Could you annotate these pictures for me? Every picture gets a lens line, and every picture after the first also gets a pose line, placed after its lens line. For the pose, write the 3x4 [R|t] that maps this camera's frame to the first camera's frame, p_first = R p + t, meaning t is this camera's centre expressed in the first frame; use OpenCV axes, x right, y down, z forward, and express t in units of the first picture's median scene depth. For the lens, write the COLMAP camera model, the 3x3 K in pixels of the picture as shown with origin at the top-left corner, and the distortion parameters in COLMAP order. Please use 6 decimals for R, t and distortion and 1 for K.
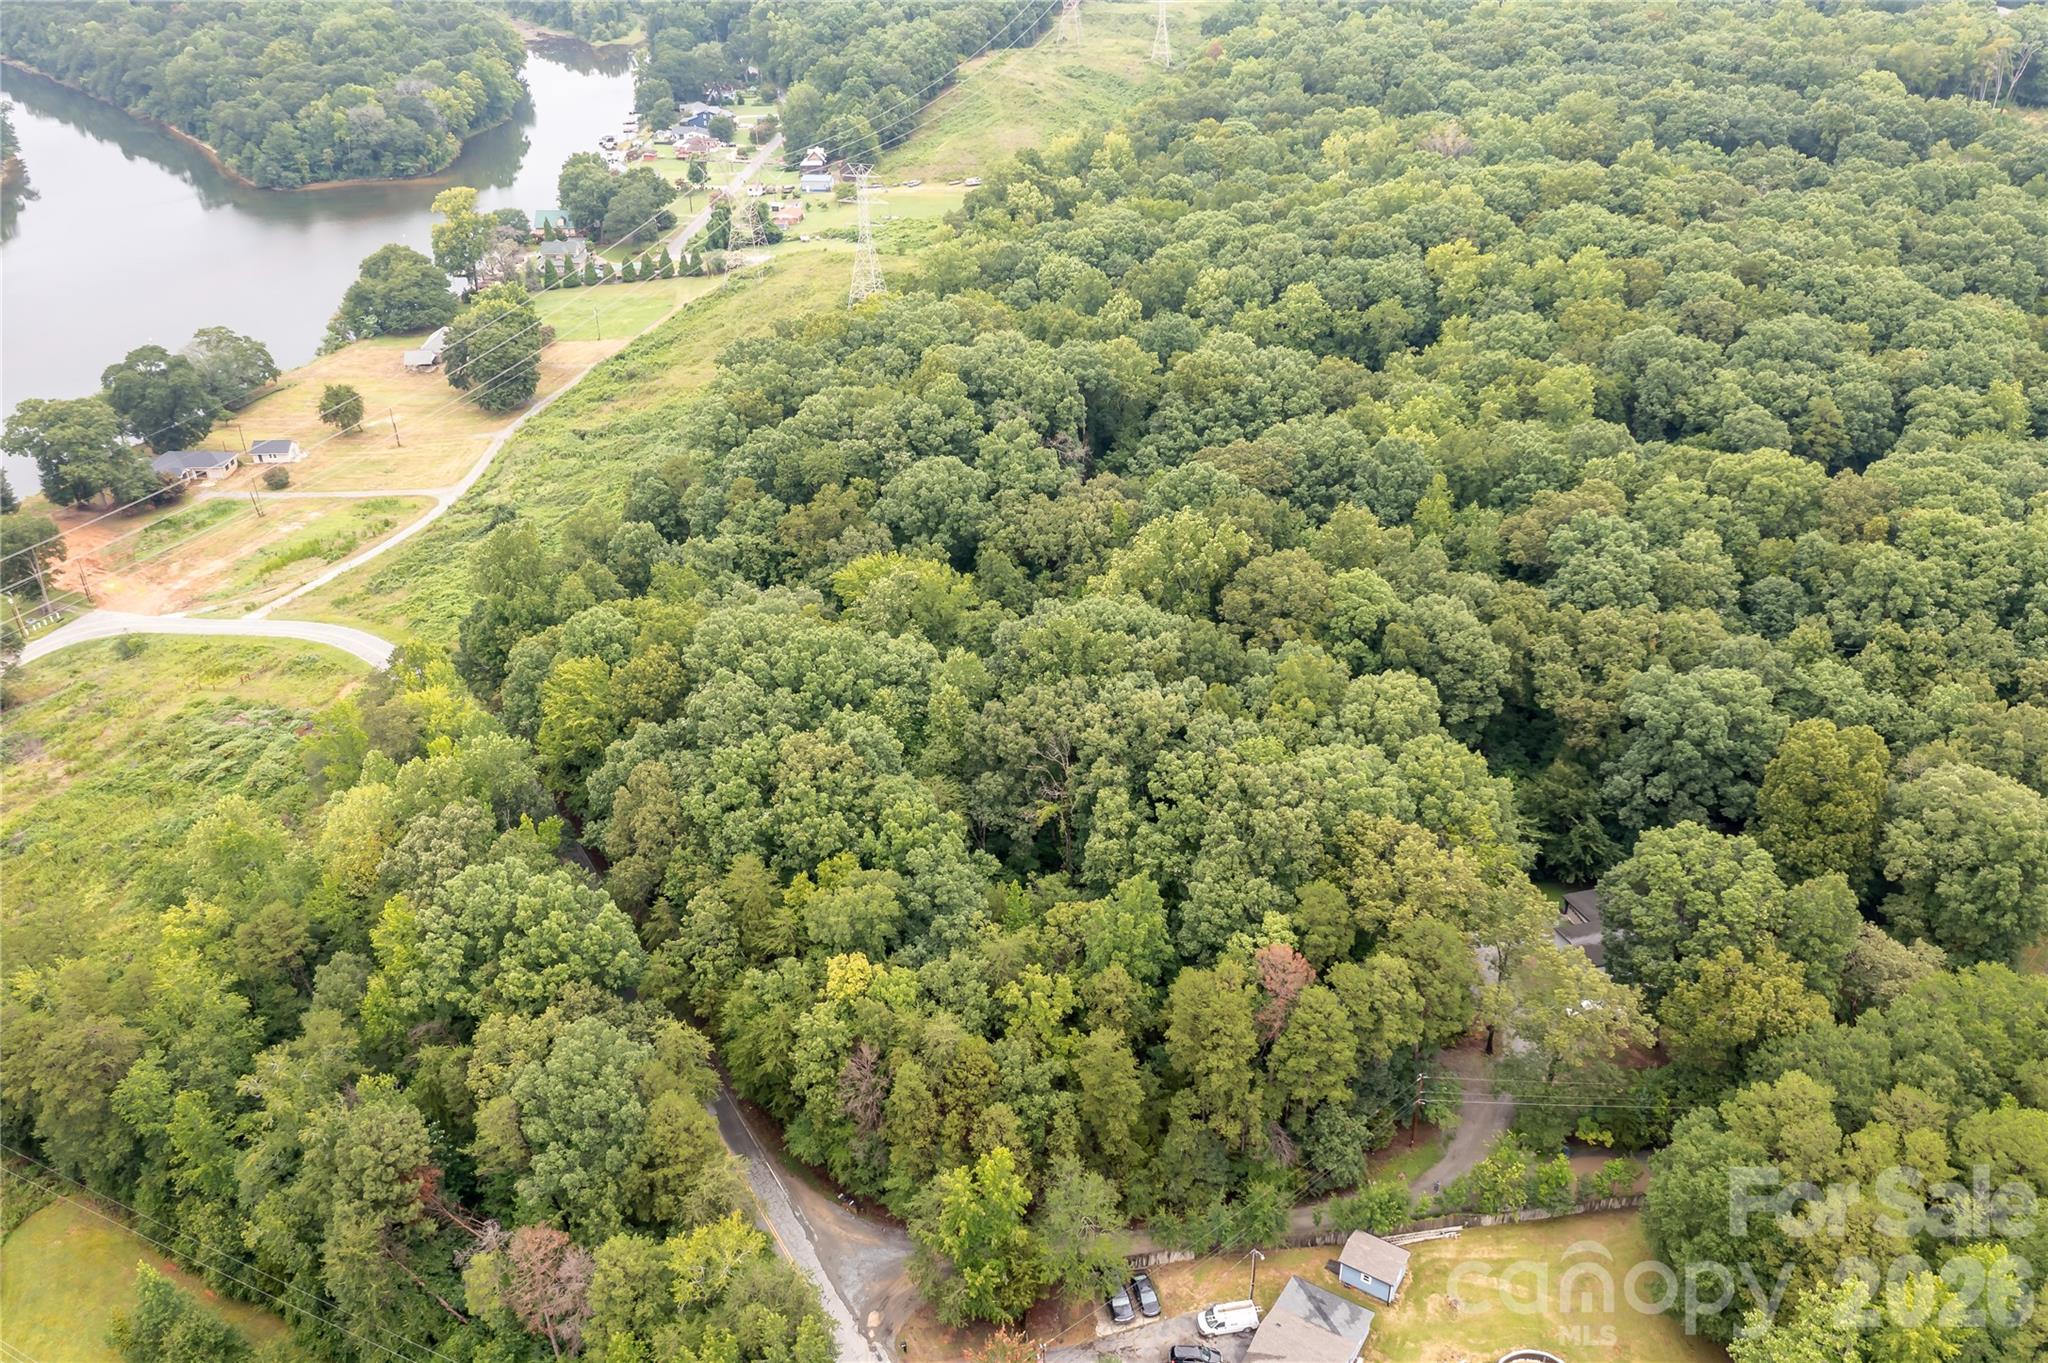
lens RADIAL K [[1632.6, 0, 1027.1], [0, 1632.6, 681.3], [0, 0, 1]] dist [-0.015183, 0.010592]
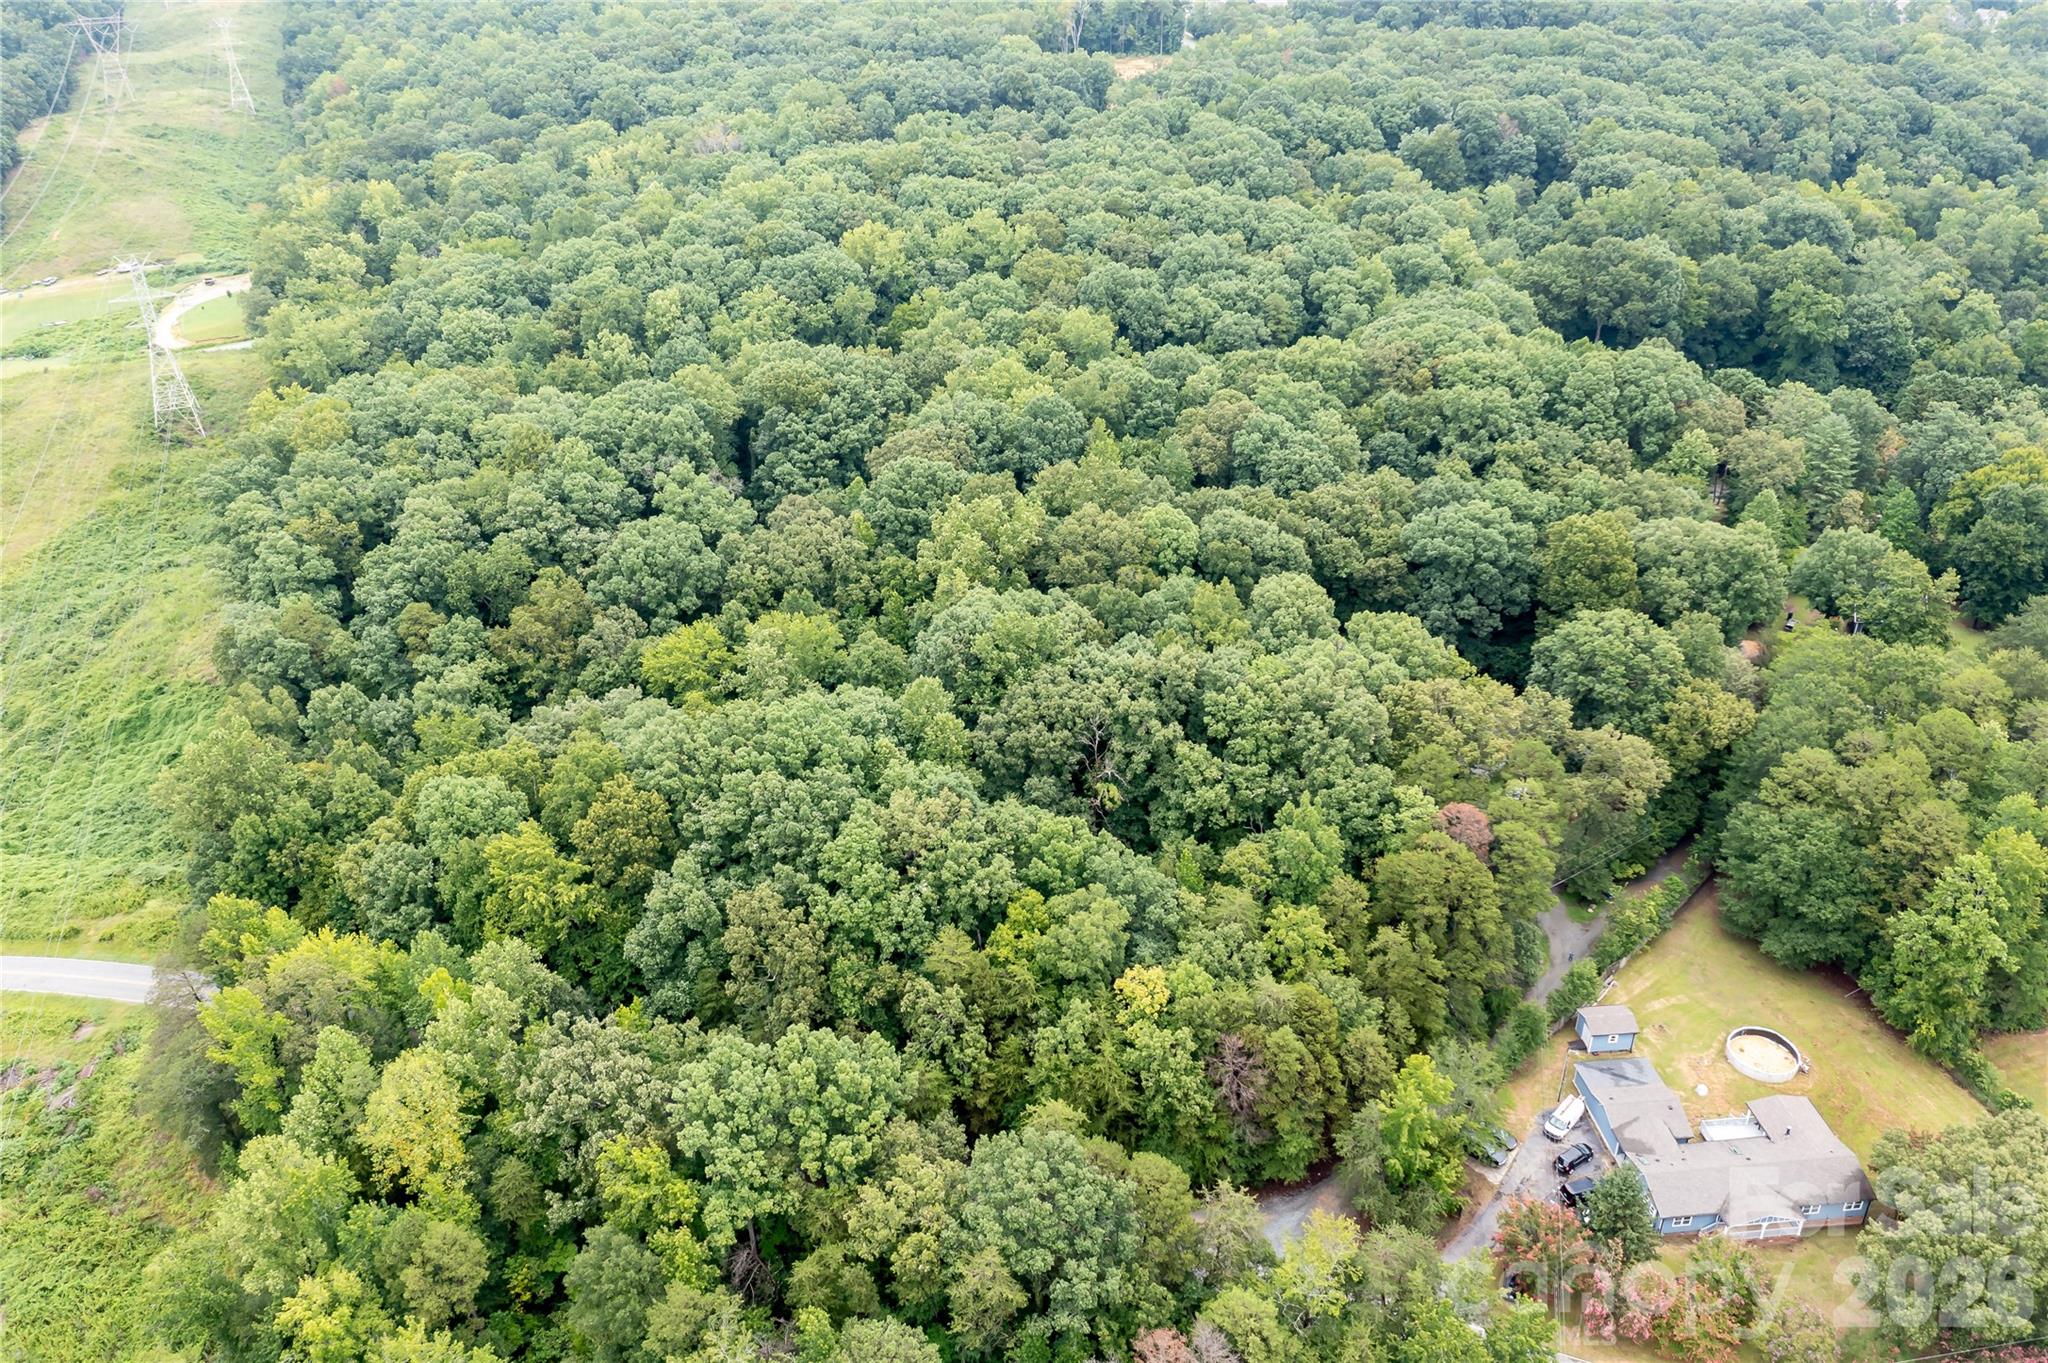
lens RADIAL K [[1632.6, 0, 1027.1], [0, 1632.6, 681.3], [0, 0, 1]] dist [-0.015183, 0.010592]
pose [[0.795834, -0.300093, 0.525920, -0.291485], [0.303058, 0.949342, 0.083105, -0.046038], [-0.524217, 0.093246, 0.846464, 0.085821]]
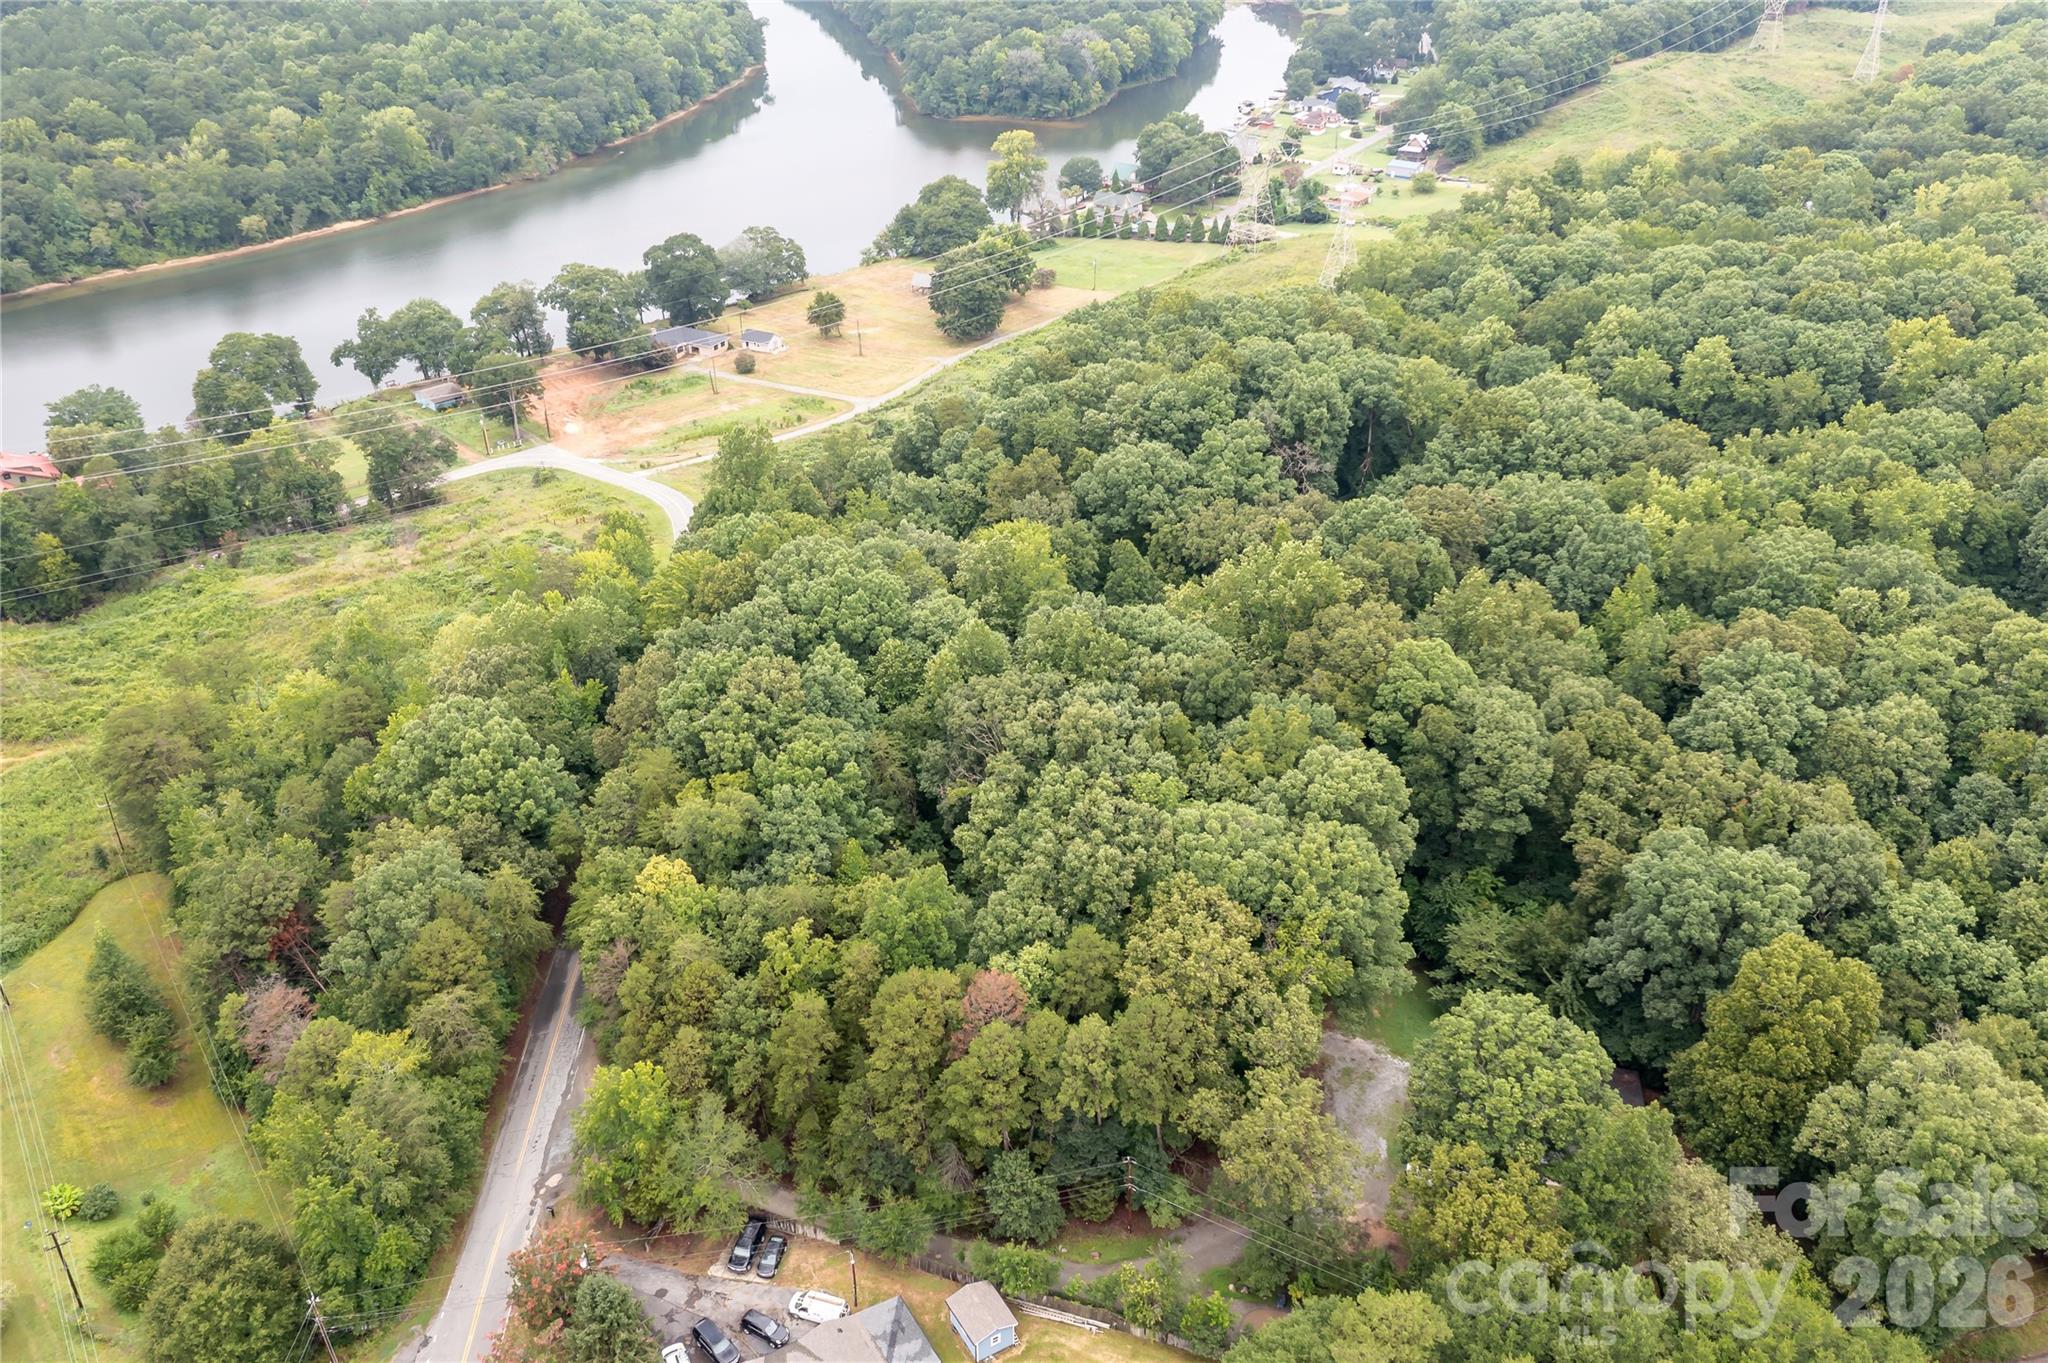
lens RADIAL K [[1632.6, 0, 1027.1], [0, 1632.6, 681.3], [0, 0, 1]] dist [-0.015183, 0.010592]
pose [[0.884751, 0.242587, -0.397953, 0.228987], [-0.237040, 0.969394, 0.063928, -0.031425], [0.401282, 0.037770, 0.915176, 0.053077]]
